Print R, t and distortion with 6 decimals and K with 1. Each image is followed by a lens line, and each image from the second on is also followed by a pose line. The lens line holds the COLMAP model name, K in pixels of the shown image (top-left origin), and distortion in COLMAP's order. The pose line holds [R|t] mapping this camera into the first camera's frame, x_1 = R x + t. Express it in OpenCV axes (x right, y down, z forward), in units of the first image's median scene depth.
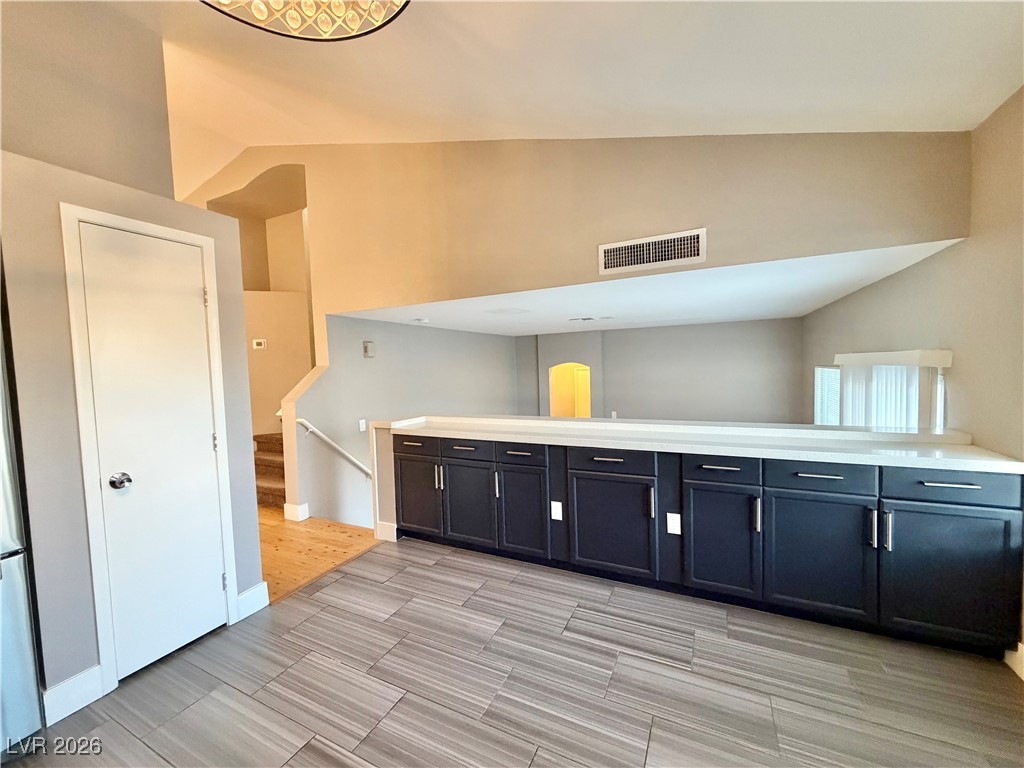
lens RADIAL K [[407.4, 0, 508.2], [0, 407.4, 385.3], [0, 0, 1]] dist [-0.001000, -0.000234]
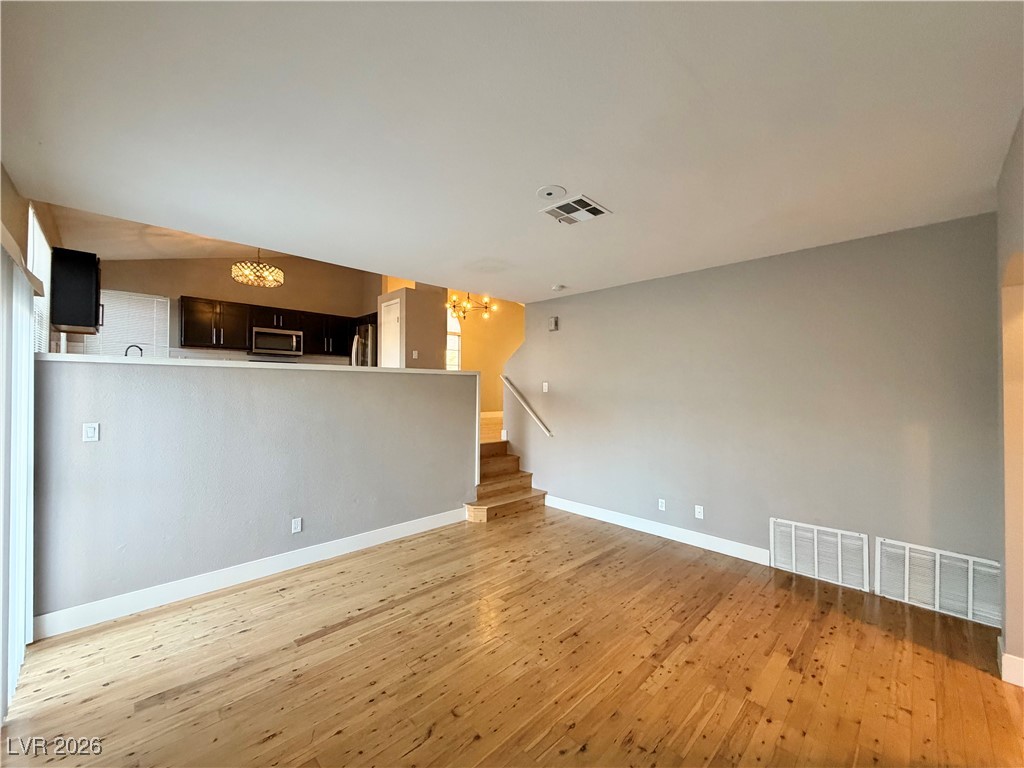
lens RADIAL K [[407.4, 0, 508.2], [0, 407.4, 385.3], [0, 0, 1]] dist [-0.001000, -0.000234]
pose [[-0.323620, 0.024541, -0.945869, 1.471245], [-0.040271, 0.998401, 0.039682, 0.085749], [0.945330, 0.050933, -0.322114, 2.270734]]
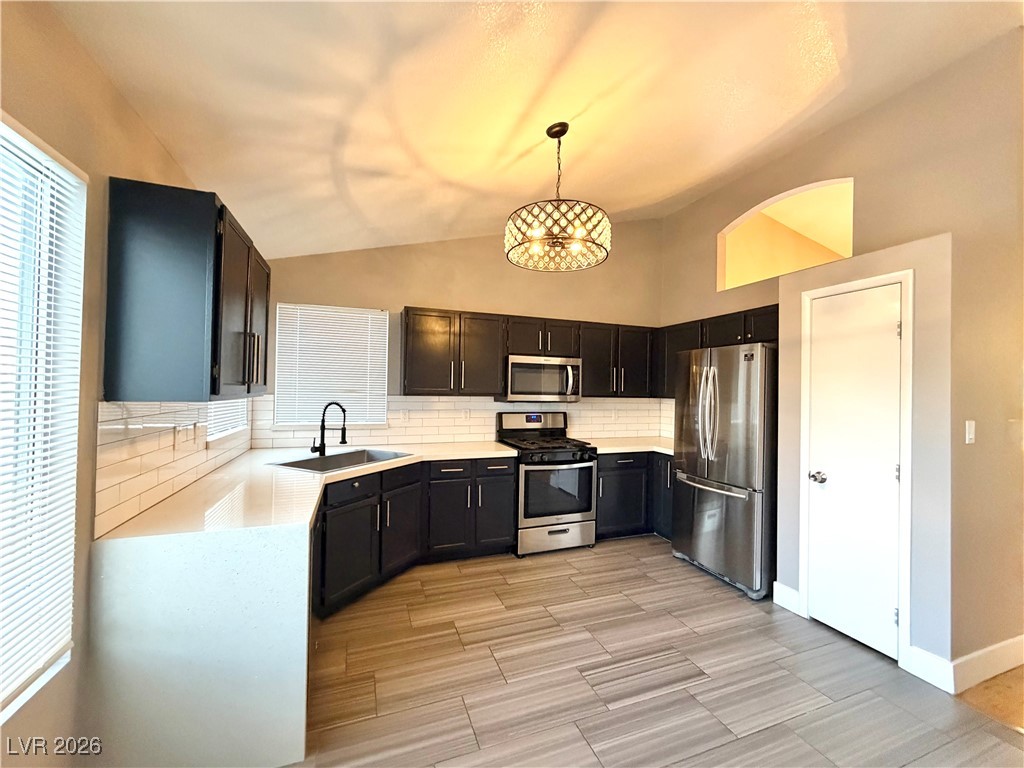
lens RADIAL K [[404.9, 0, 507.6], [0, 404.9, 386.3], [0, 0, 1]] dist [-0.005390, -0.000310]
pose [[-0.681749, 0.016625, -0.731397, 0.563030], [-0.030169, 0.998252, 0.050812, -0.082643], [0.730964, 0.056706, -0.680056, 0.821146]]
